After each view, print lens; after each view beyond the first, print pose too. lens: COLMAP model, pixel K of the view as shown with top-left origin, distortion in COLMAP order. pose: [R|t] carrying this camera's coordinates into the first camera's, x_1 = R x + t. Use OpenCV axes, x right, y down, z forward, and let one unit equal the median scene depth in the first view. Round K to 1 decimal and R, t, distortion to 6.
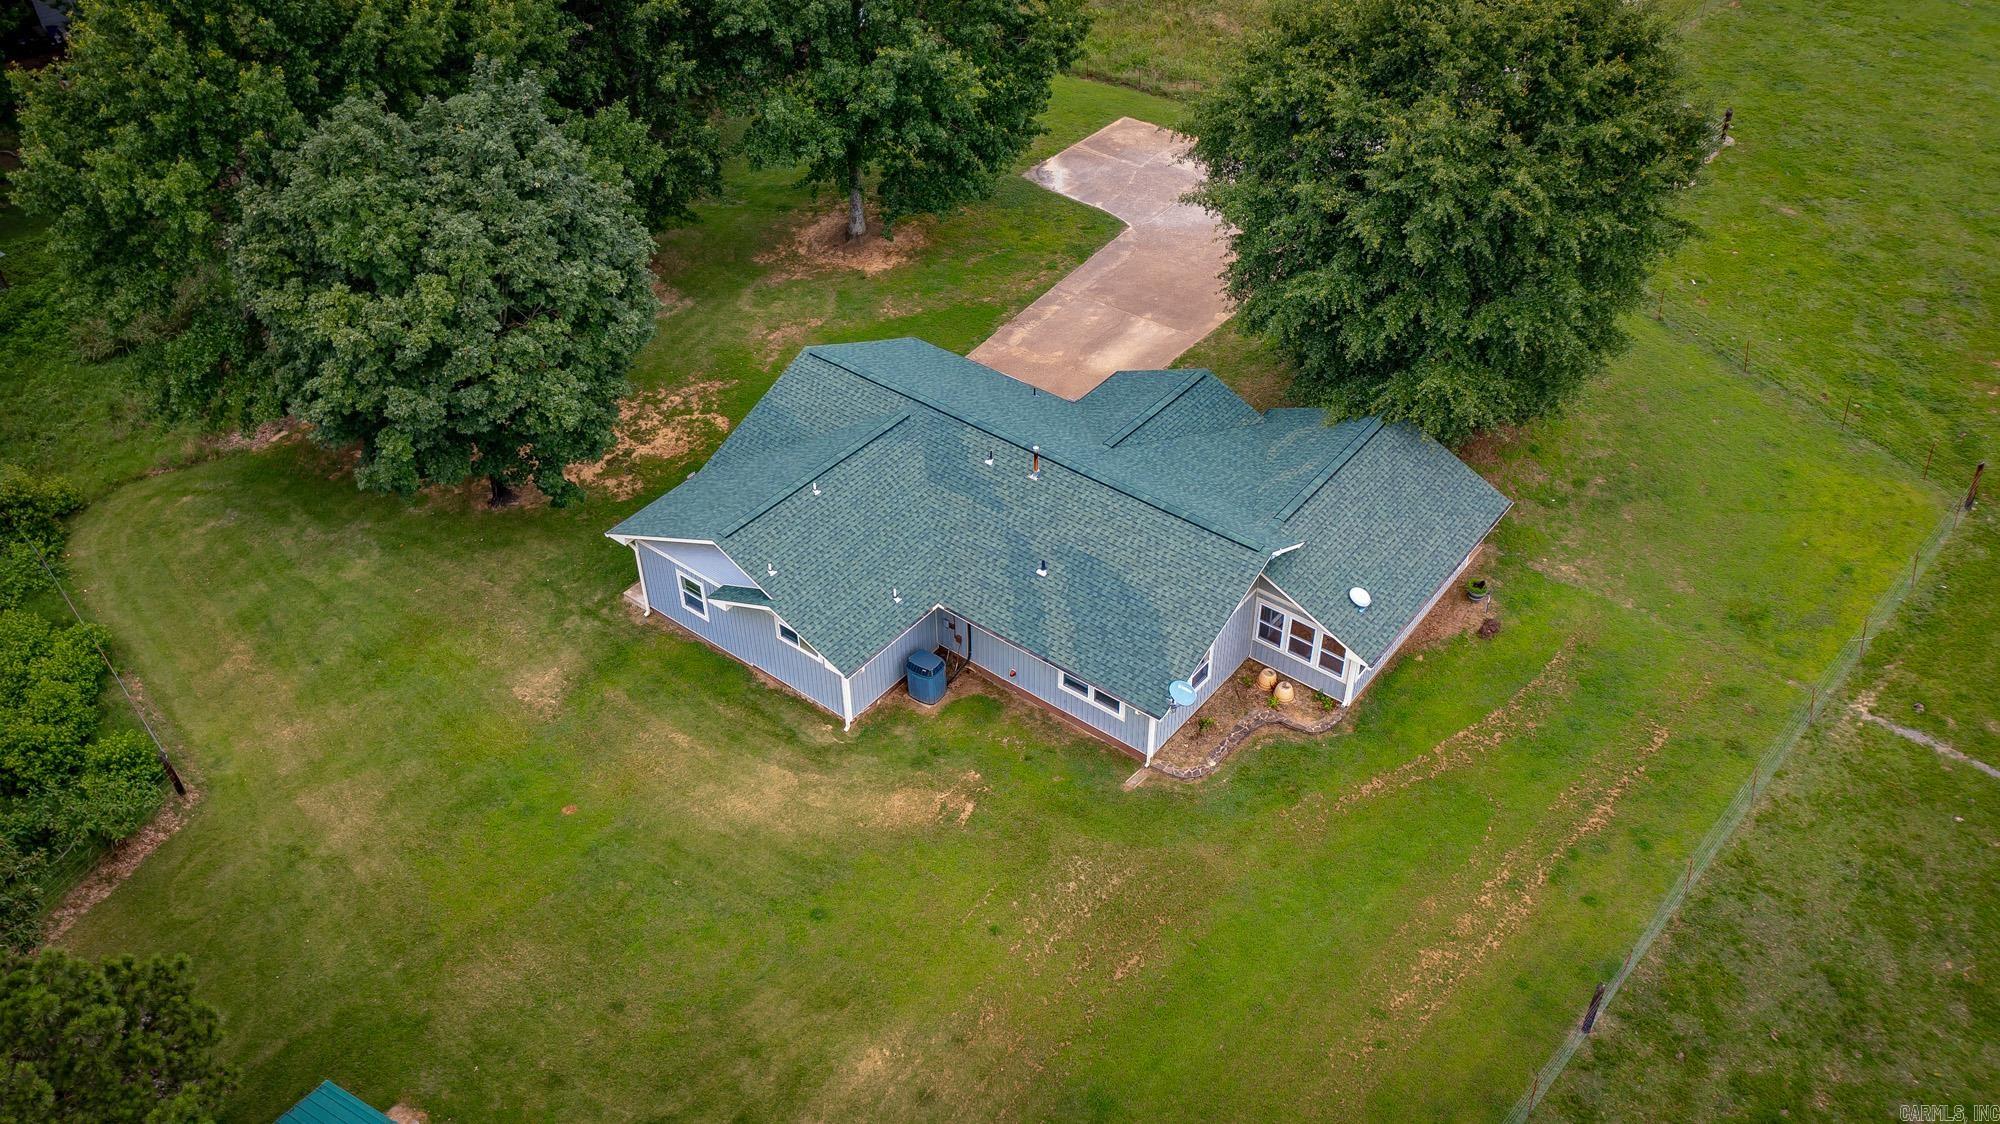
lens RADIAL K [[1627.6, 0, 1002.8], [0, 1627.6, 563.3], [0, 0, 1]] dist [0.002177, 0.010977]
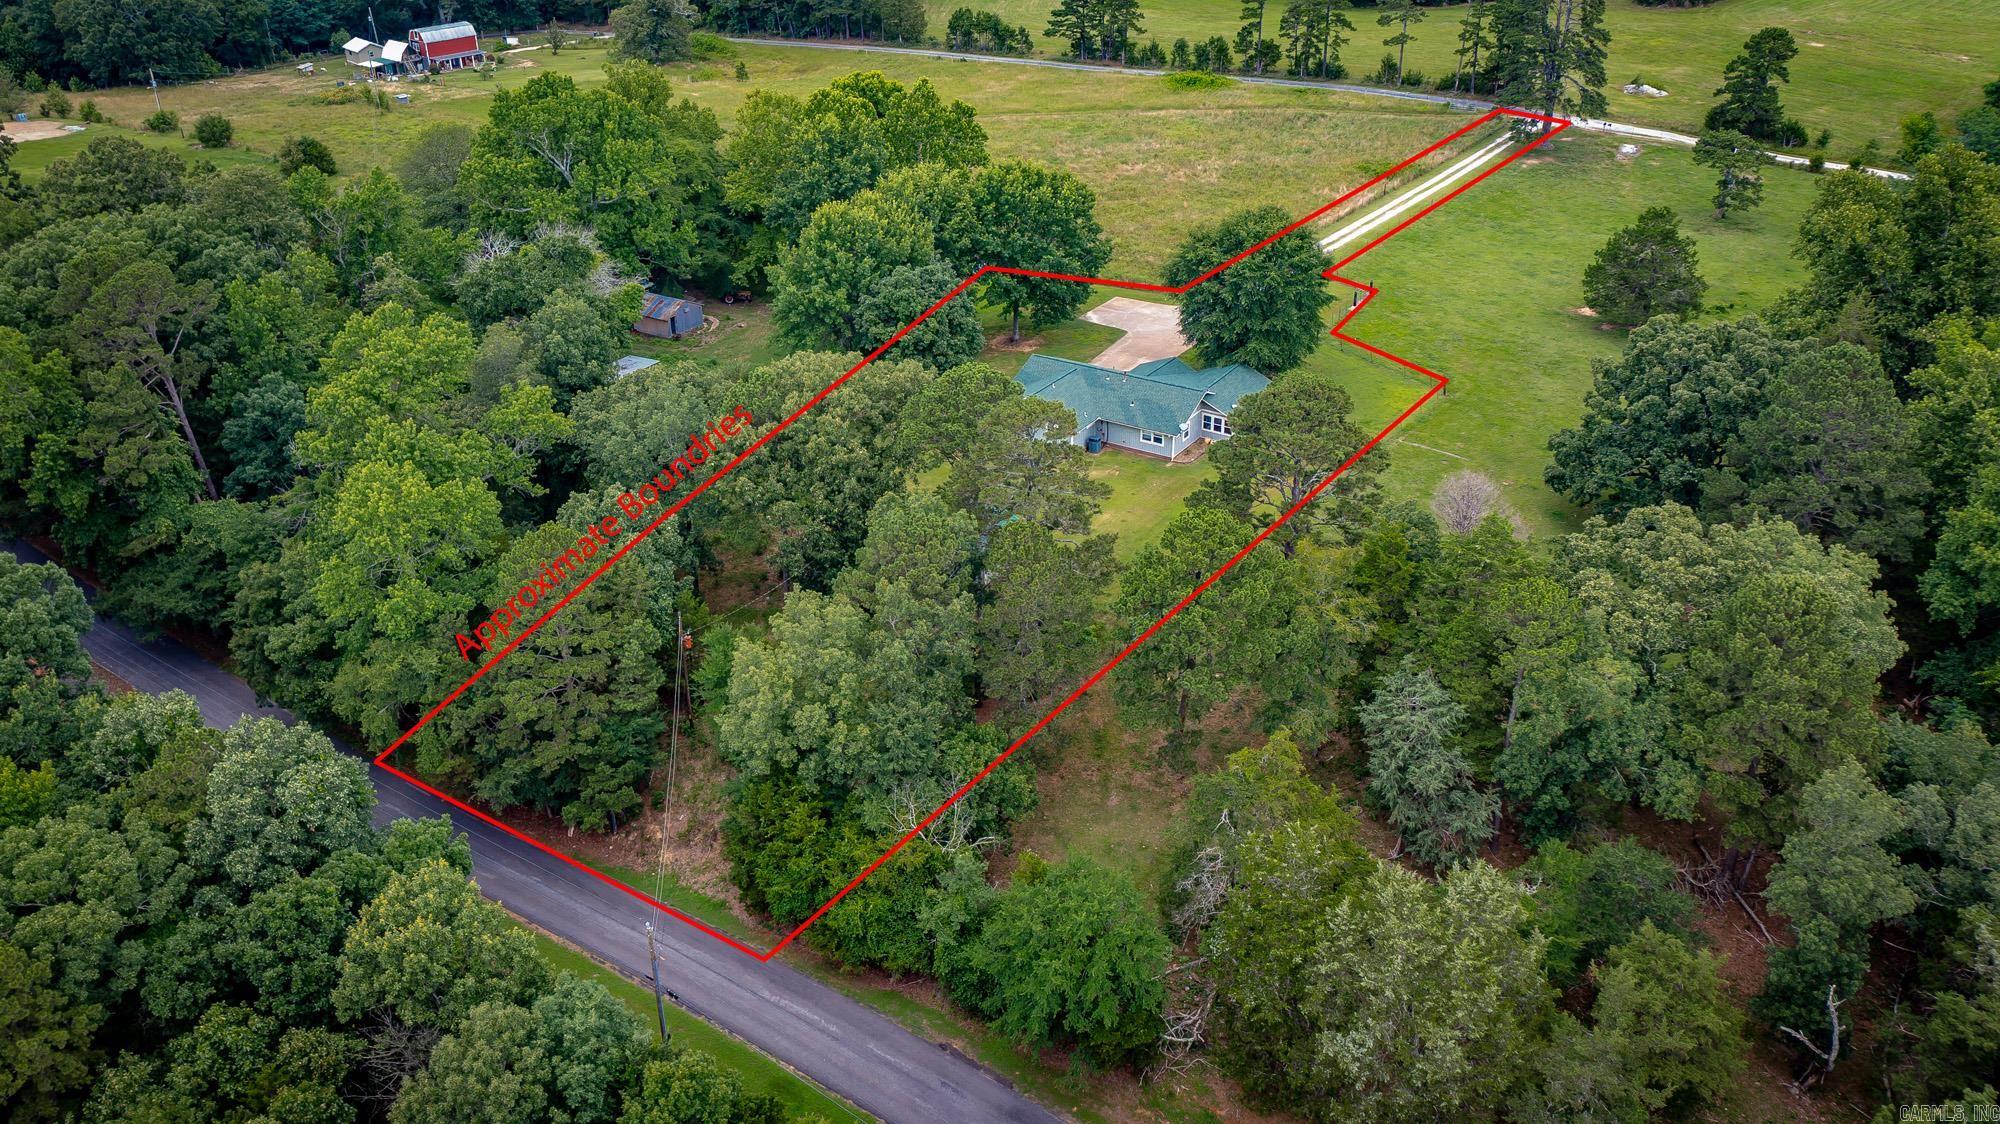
lens RADIAL K [[1627.6, 0, 1001.9], [0, 1627.6, 562.7], [0, 0, 1]] dist [0.002177, 0.010977]
pose [[0.995432, -0.048823, 0.082046, -0.467001], [0.063909, 0.979172, -0.192710, 0.836297], [-0.070928, 0.197073, 0.977820, -1.841417]]
